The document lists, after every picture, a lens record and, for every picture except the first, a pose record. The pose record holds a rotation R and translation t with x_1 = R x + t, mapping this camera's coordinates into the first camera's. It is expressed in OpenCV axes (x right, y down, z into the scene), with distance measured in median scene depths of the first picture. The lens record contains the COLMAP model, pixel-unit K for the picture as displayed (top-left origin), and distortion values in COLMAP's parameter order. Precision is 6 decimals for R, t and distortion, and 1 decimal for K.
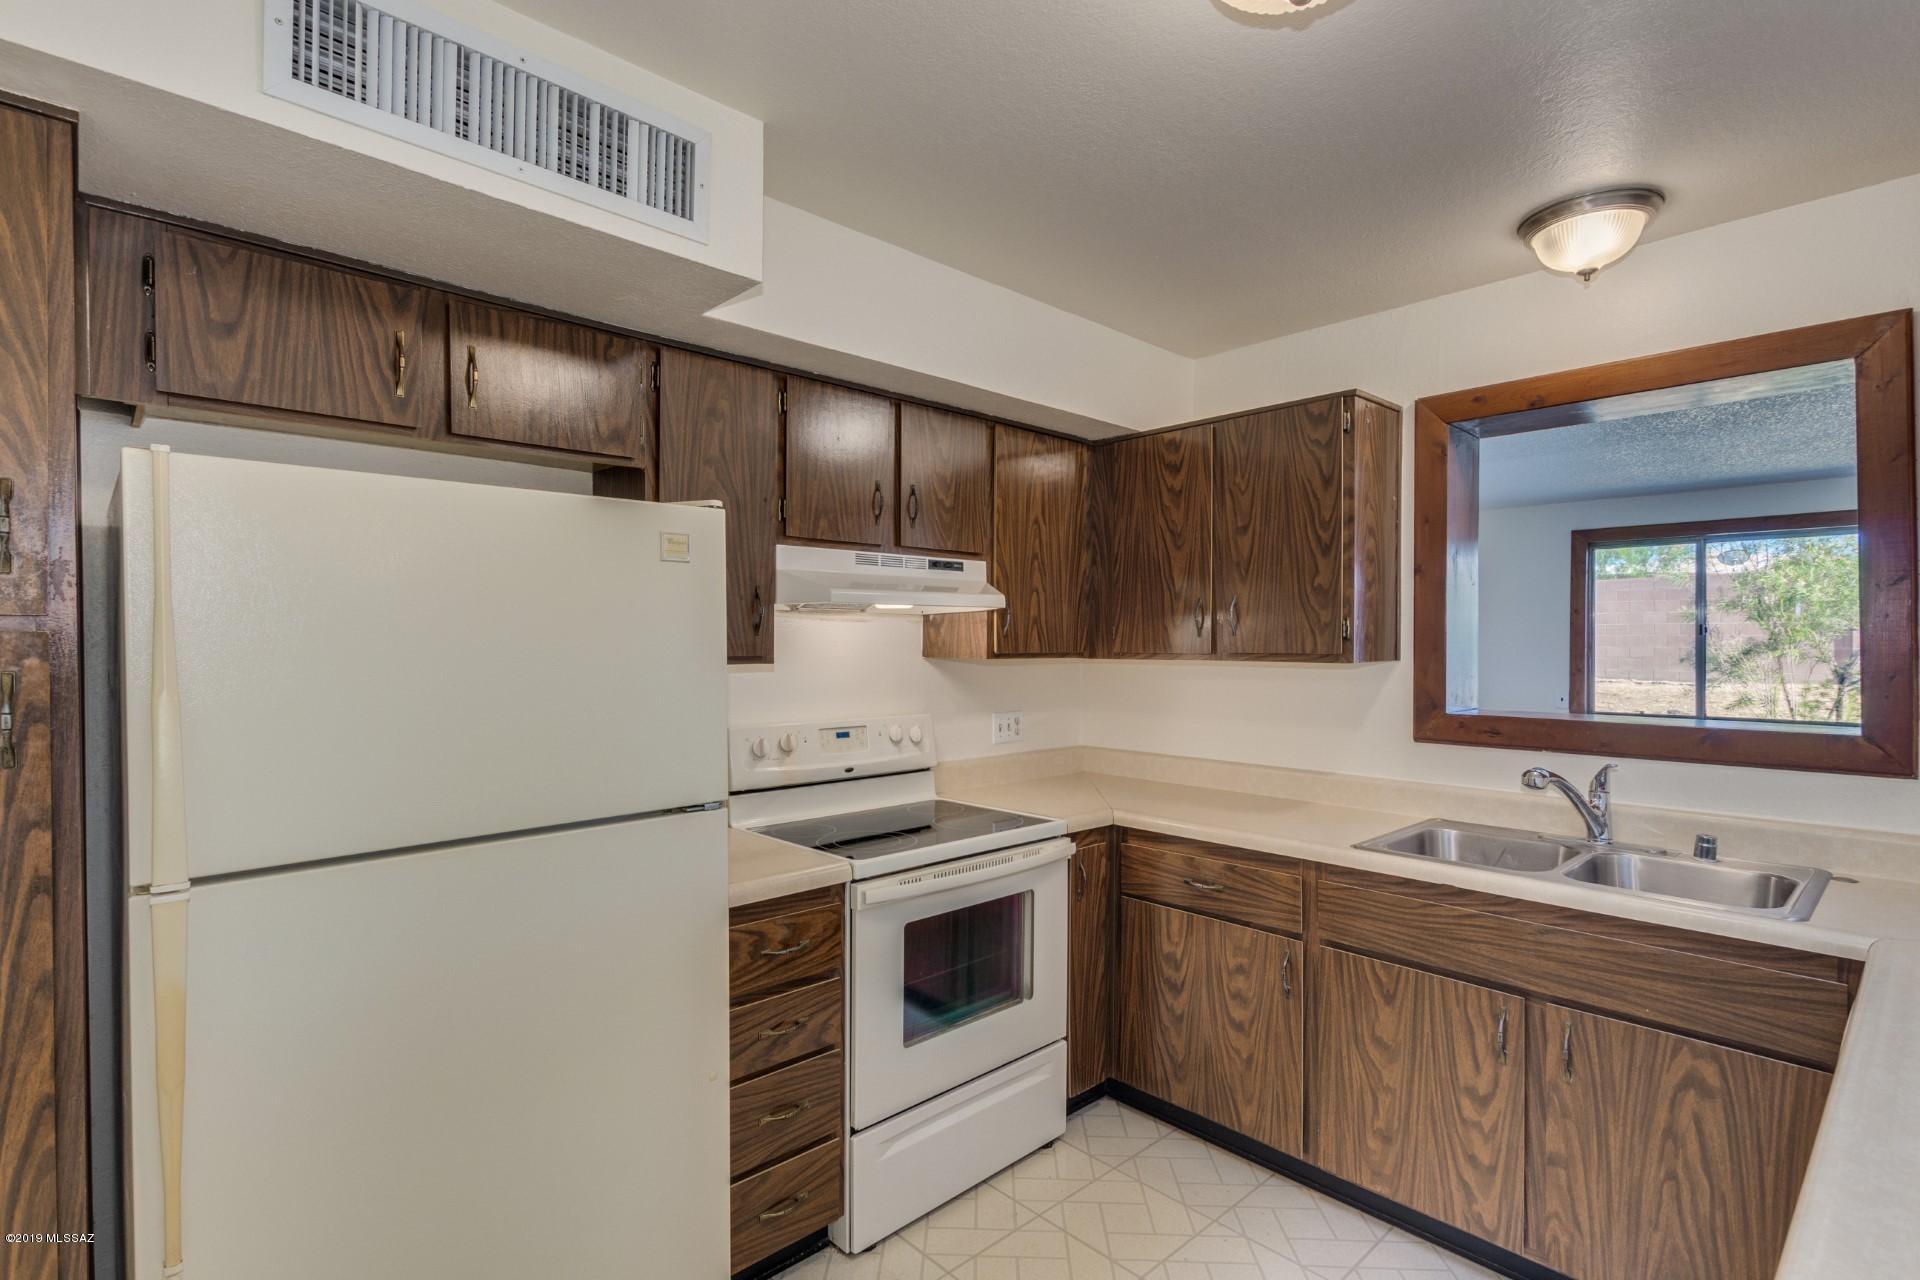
lens RADIAL K [[889.2, 0, 950.0], [0, 889.2, 647.5], [0, 0, 1]] dist [0.001066, -0.000104]
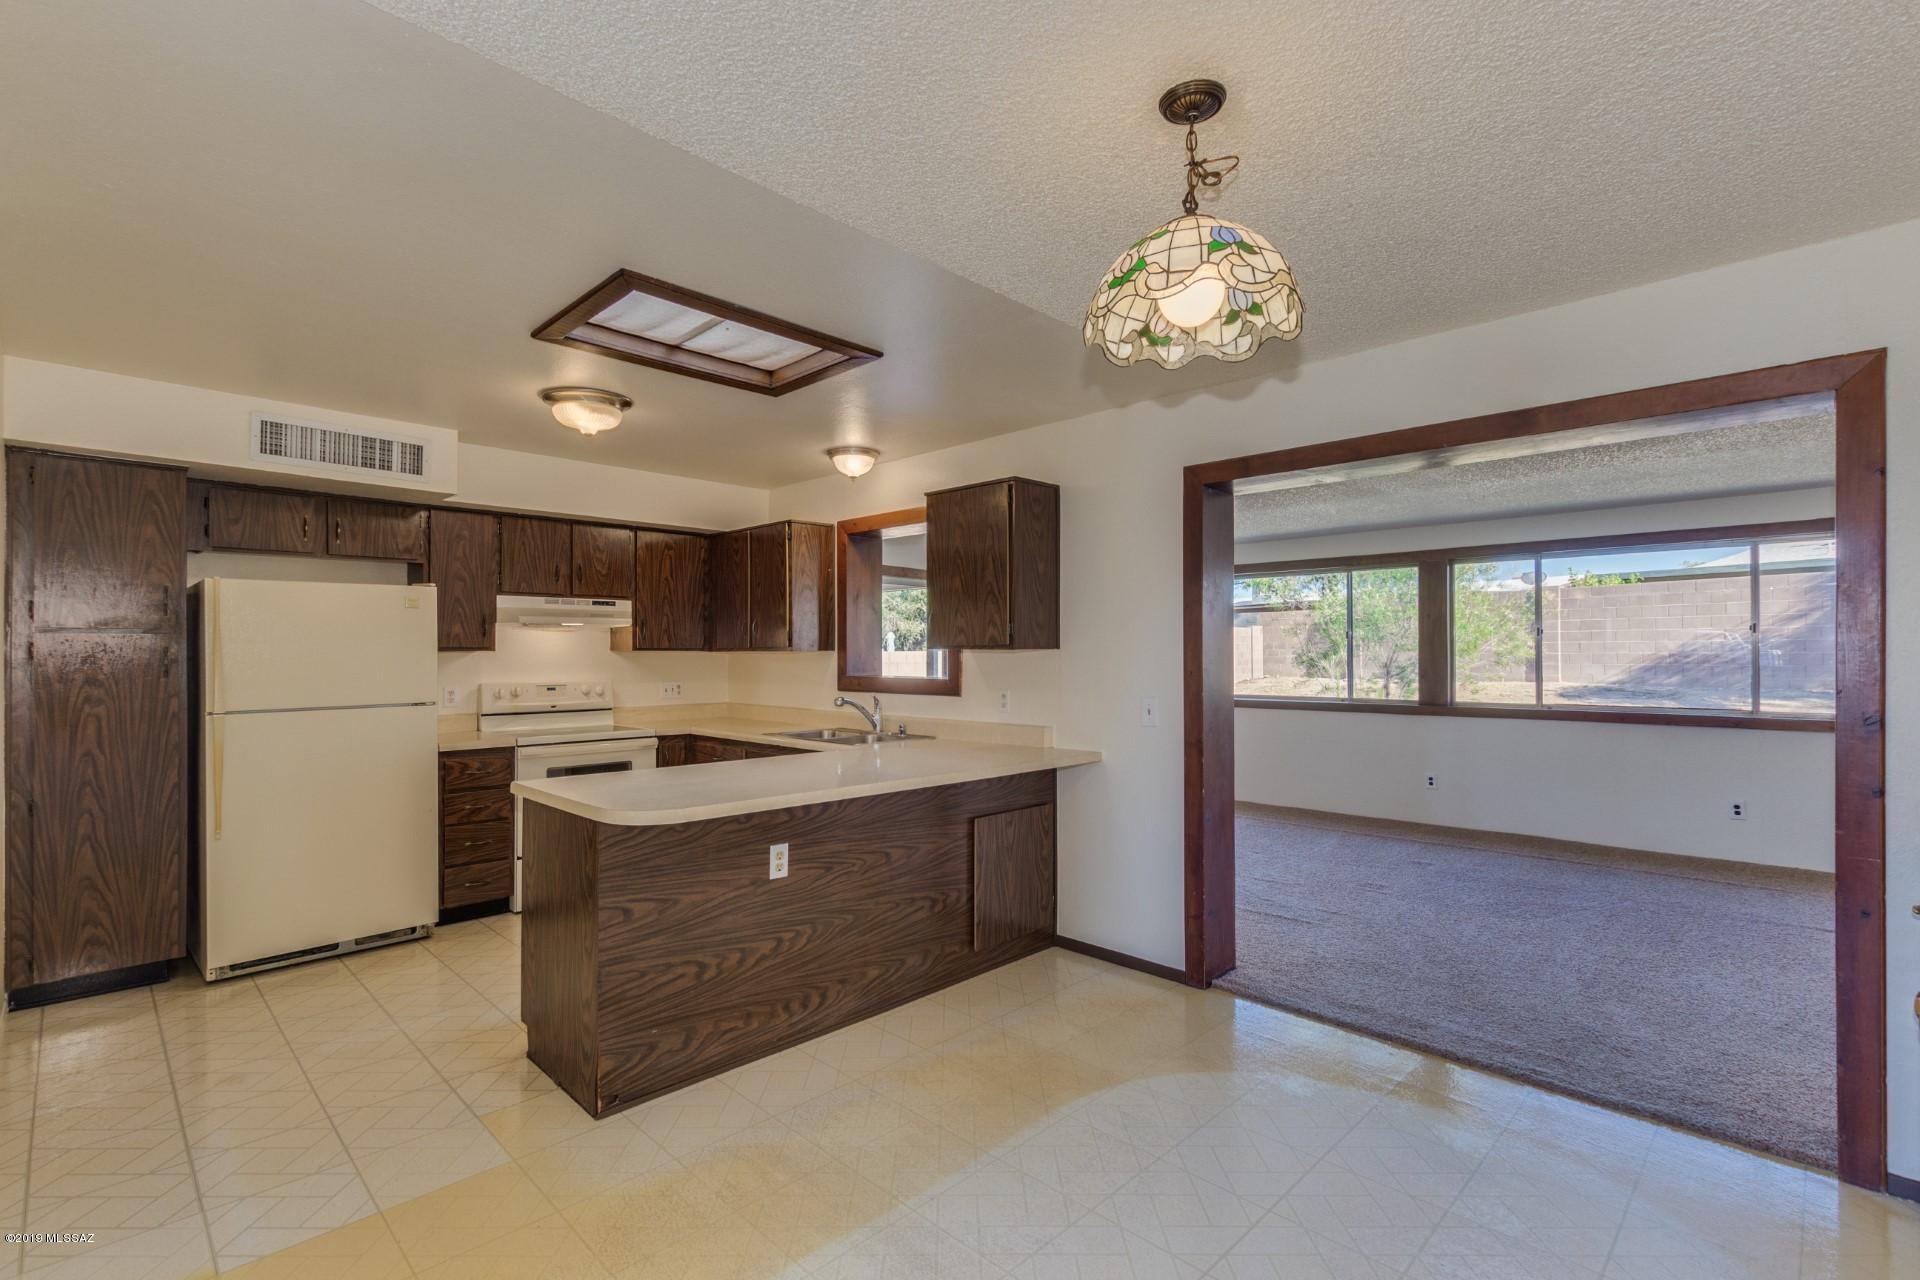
lens RADIAL K [[858.6, 0, 964.1], [0, 858.6, 647.8], [0, 0, 1]] dist [0.000765, -0.000185]
pose [[0.999208, -0.000095, 0.039782, 0.820093], [0.000494, 0.999950, -0.010017, 0.030498], [-0.039779, 0.010028, 0.999158, -1.072082]]
